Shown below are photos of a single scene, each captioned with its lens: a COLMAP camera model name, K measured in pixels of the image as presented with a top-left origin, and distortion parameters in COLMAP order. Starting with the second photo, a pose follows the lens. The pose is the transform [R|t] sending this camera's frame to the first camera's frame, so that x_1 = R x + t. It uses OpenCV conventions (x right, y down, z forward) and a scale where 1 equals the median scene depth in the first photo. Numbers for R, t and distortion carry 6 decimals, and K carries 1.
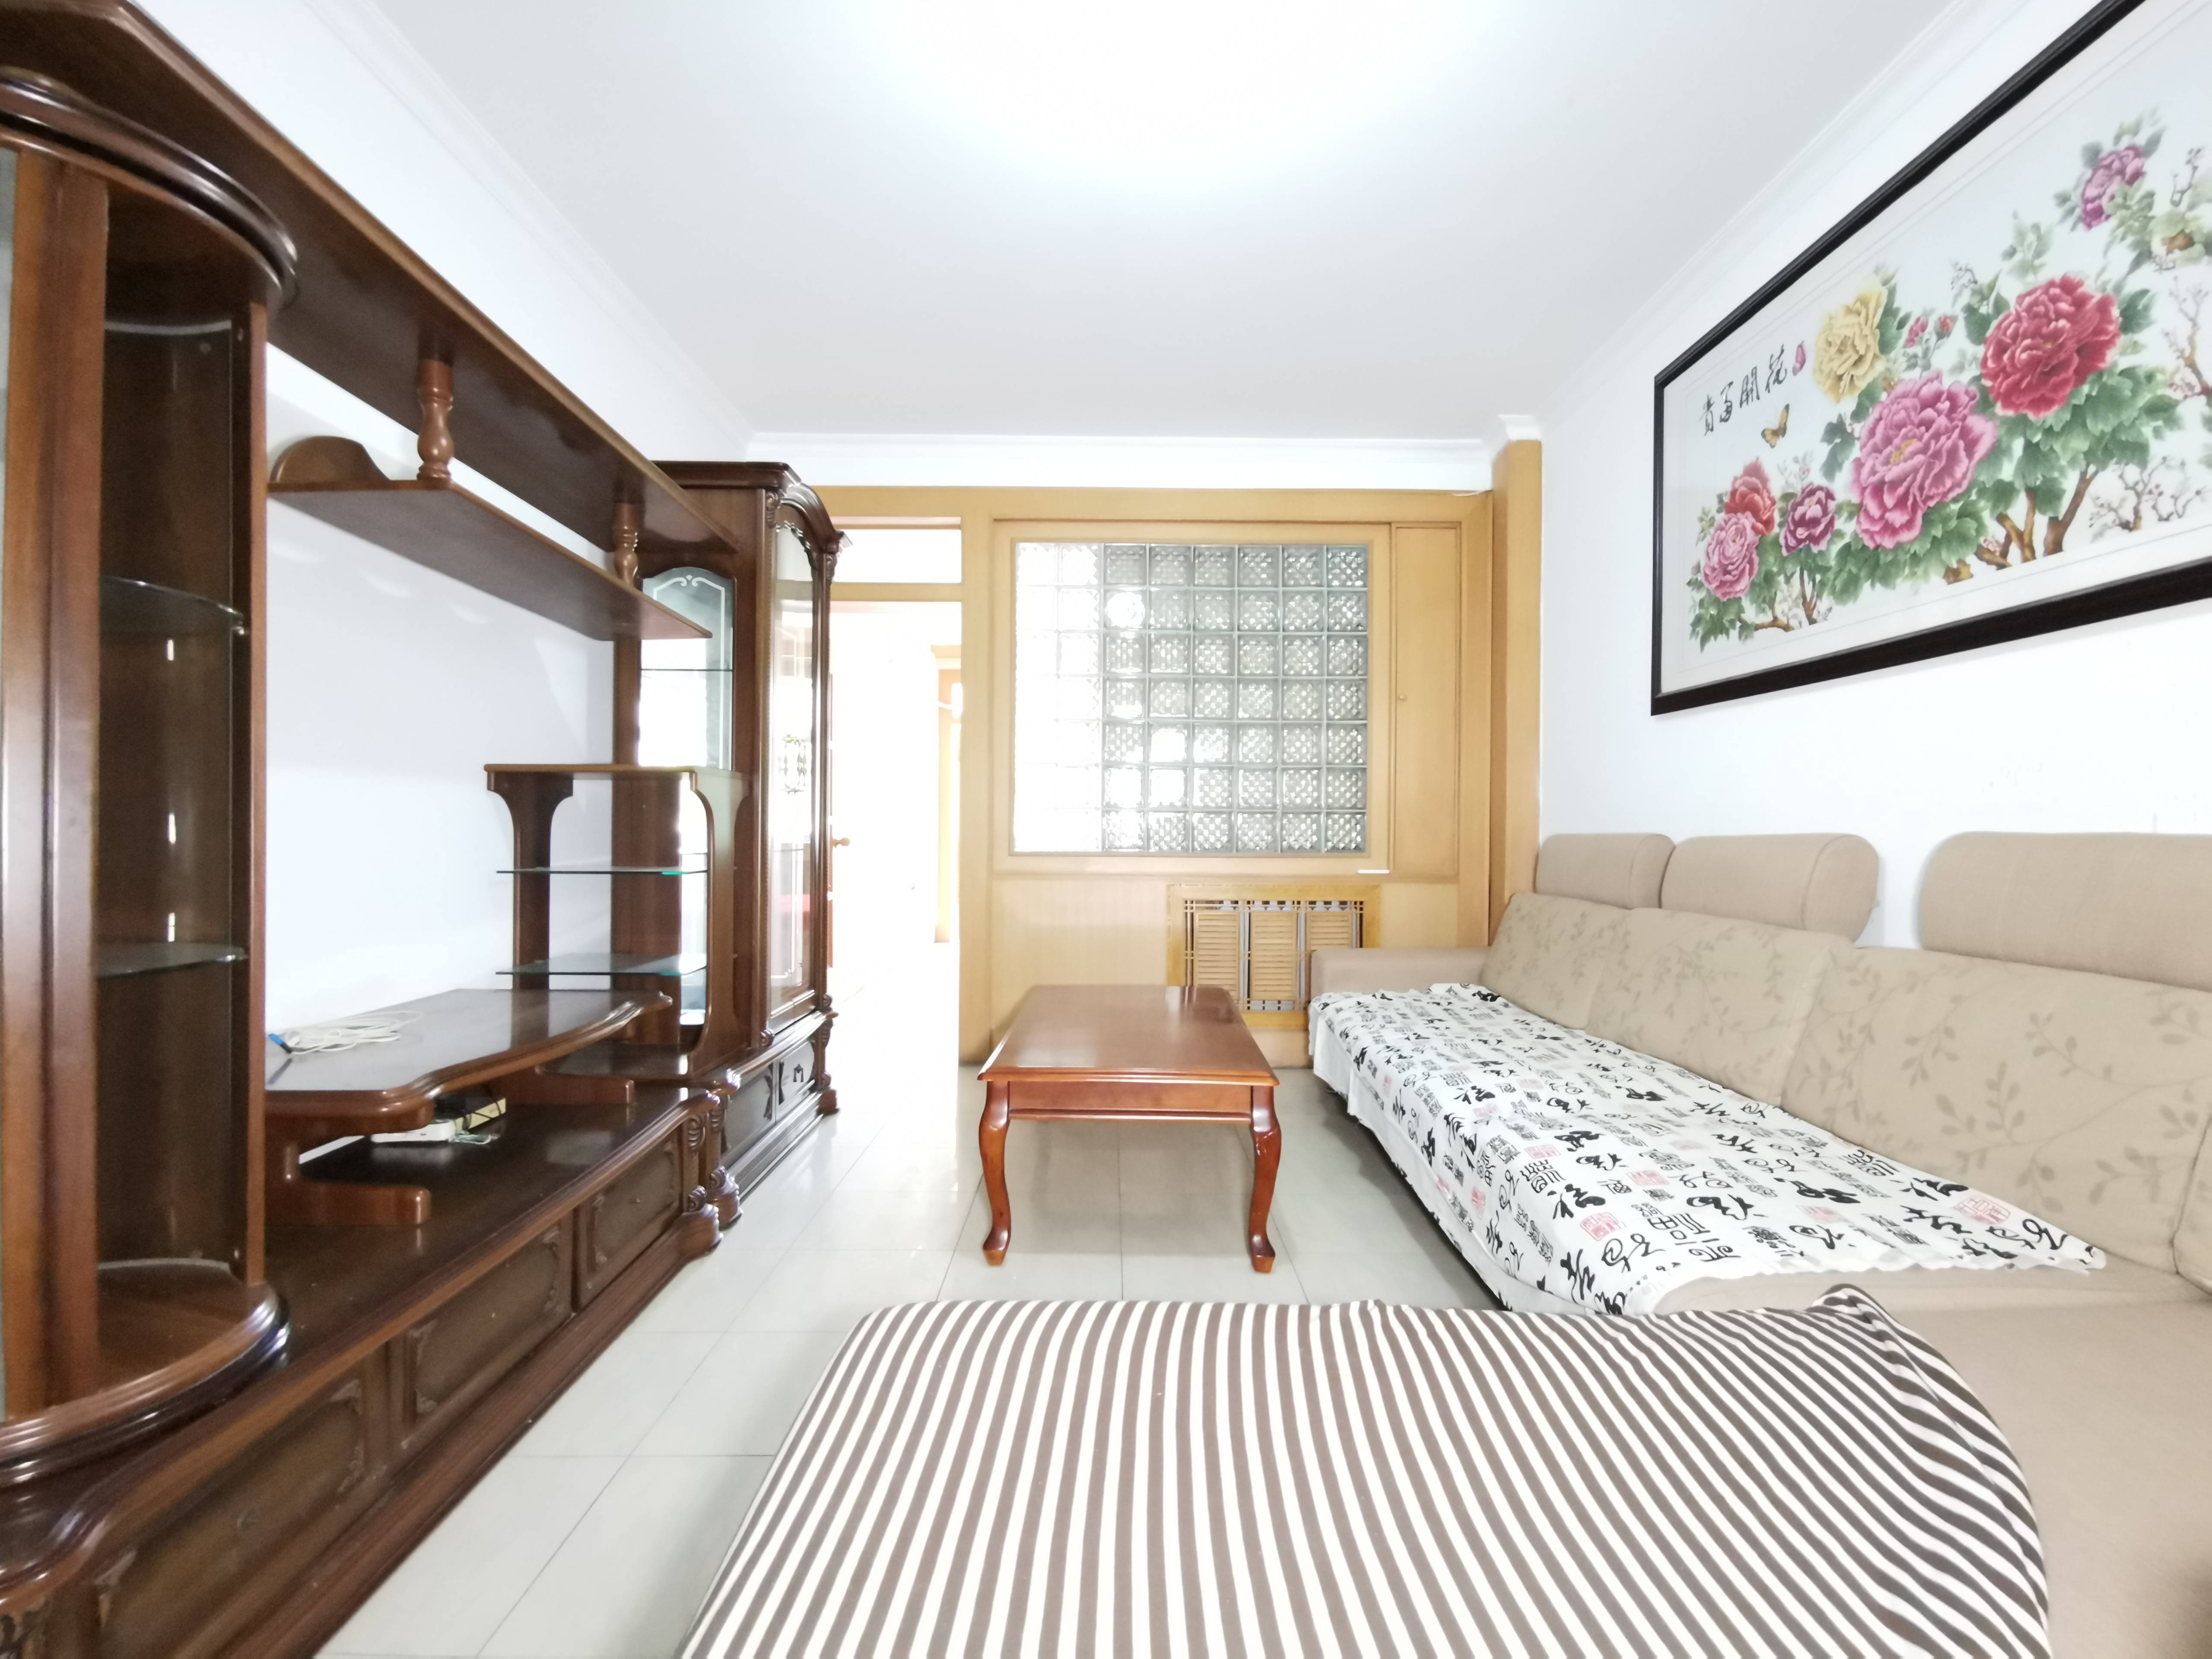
lens RADIAL K [[1014.2, 0, 1105.8], [0, 1014.2, 831.5], [0, 0, 1]] dist [0.009879, 0.000251]
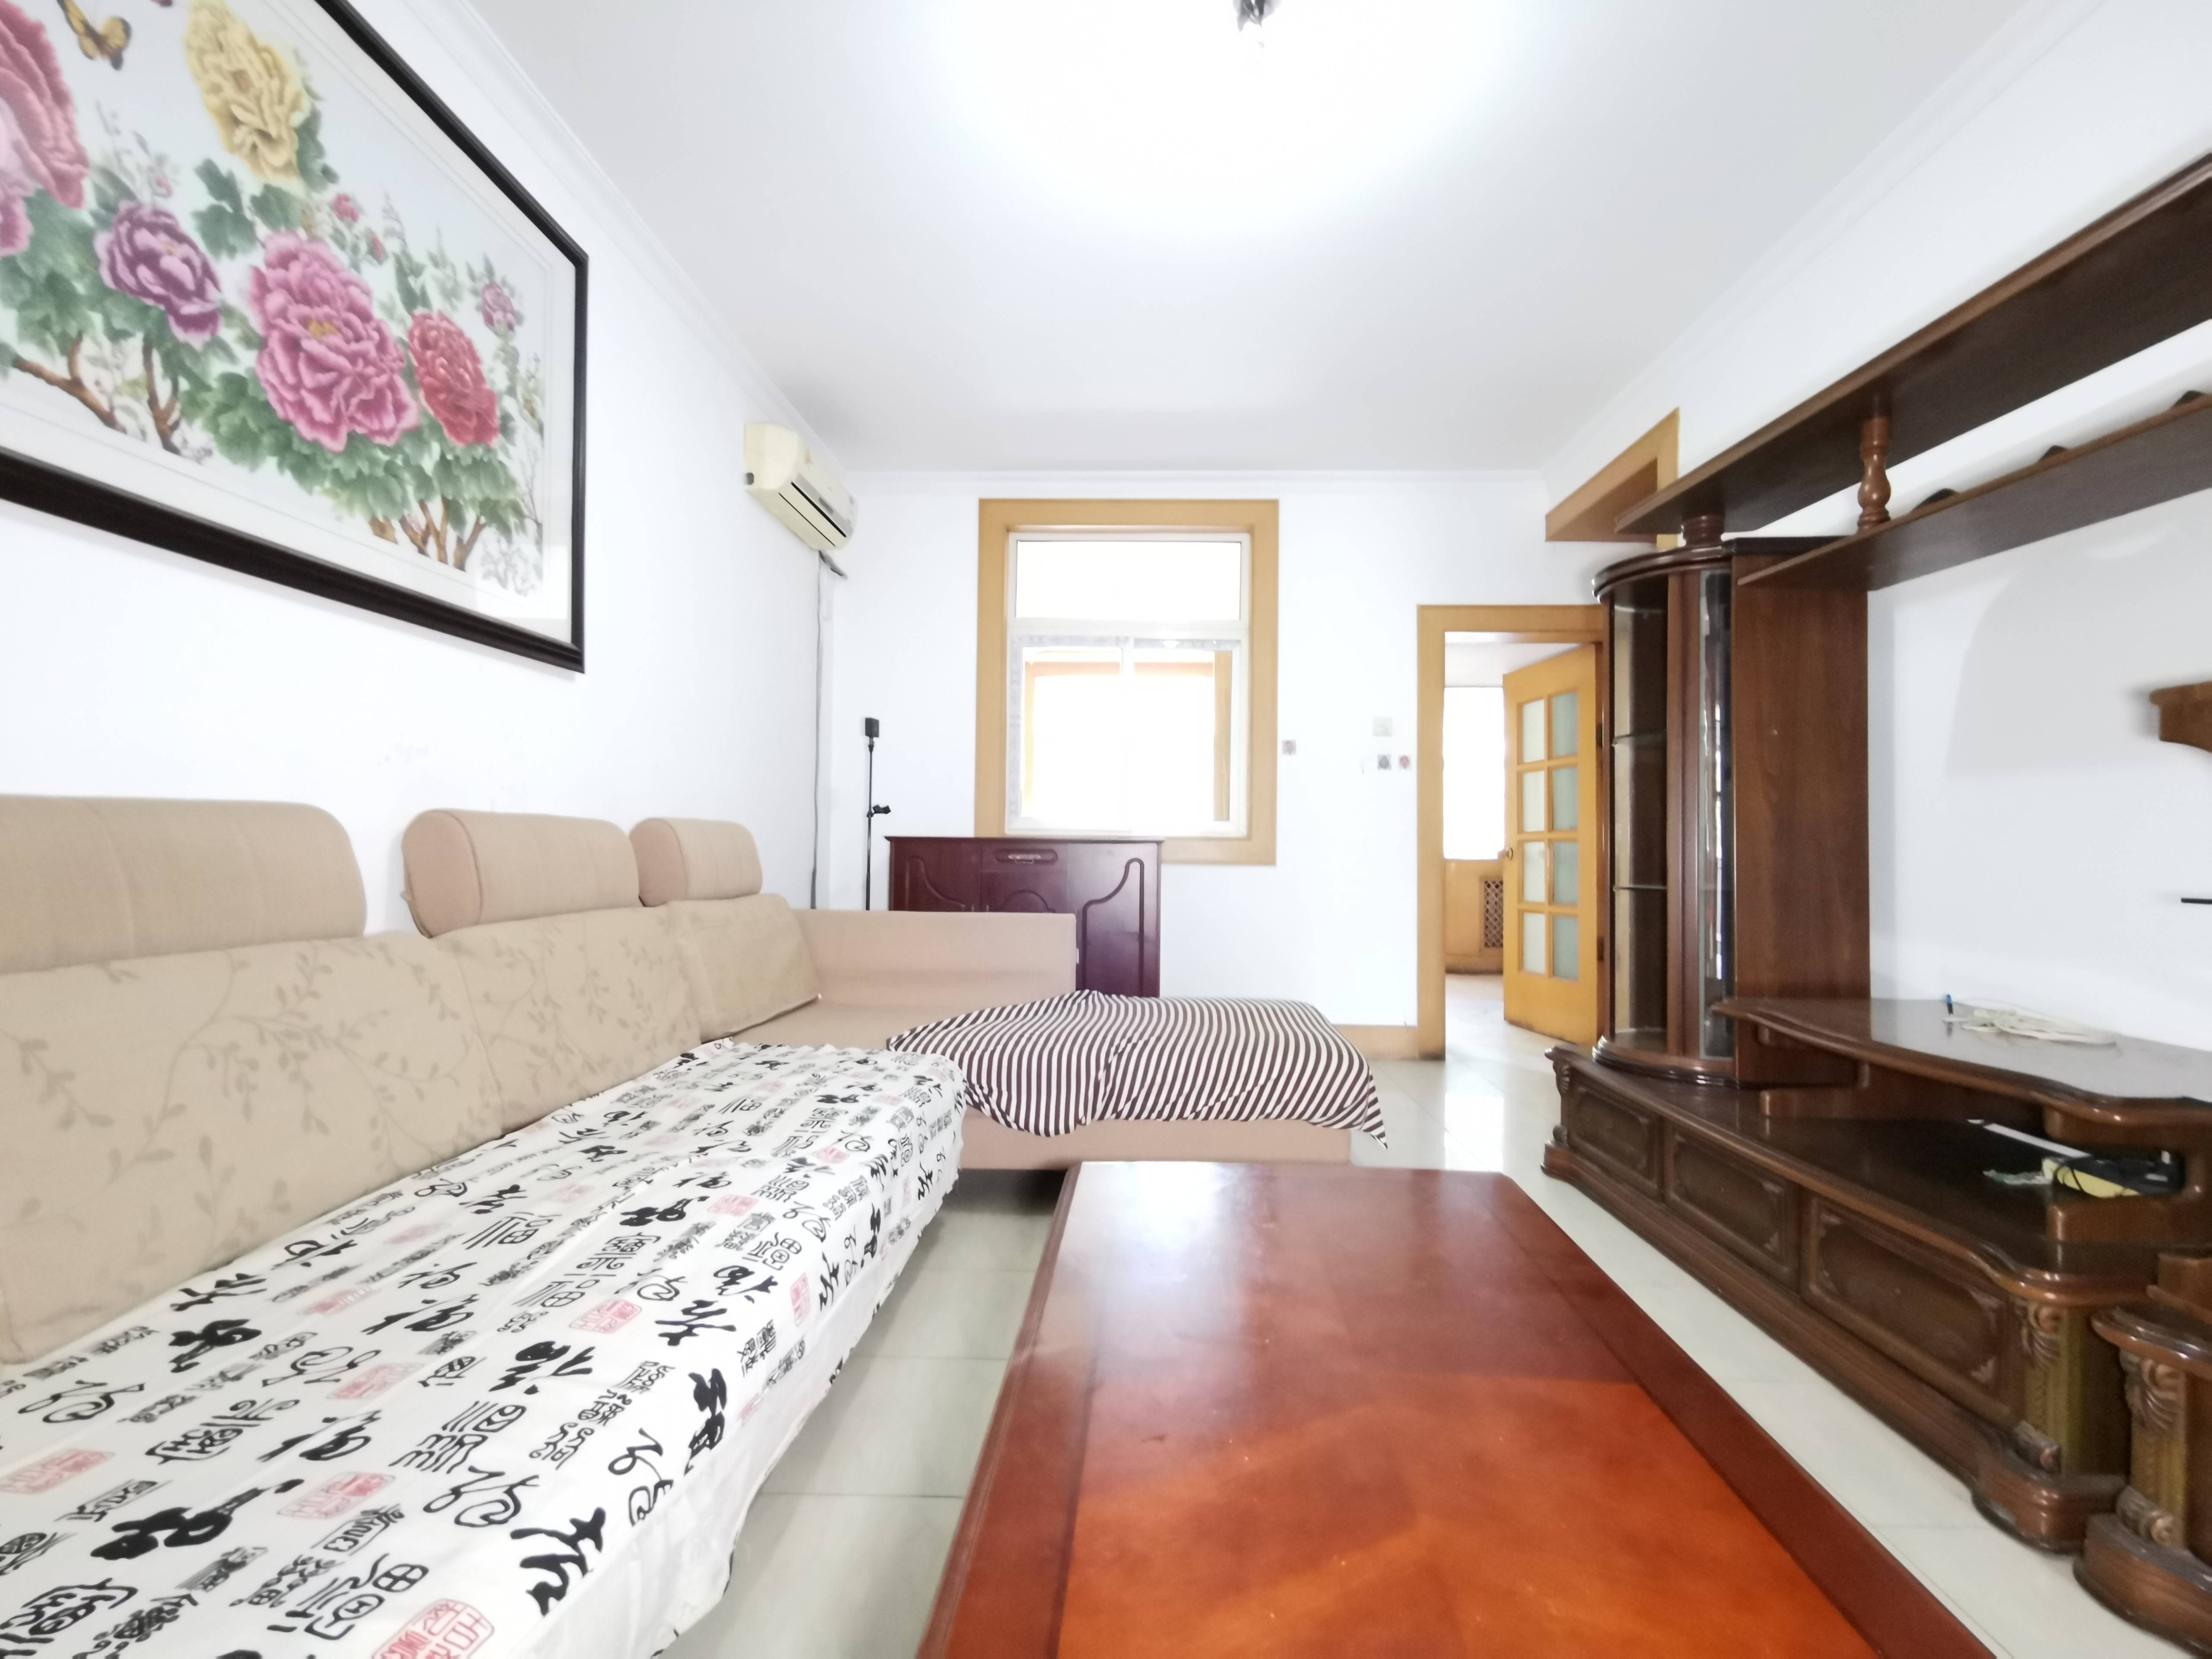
lens RADIAL K [[1014.2, 0, 1106.8], [0, 1014.2, 824.6], [0, 0, 1]] dist [0.009879, 0.000251]
pose [[-0.998496, -0.029816, 0.046010, 0.105117], [-0.031041, 0.999176, -0.026132, 0.021136], [-0.045193, -0.027521, -0.998599, 1.726345]]
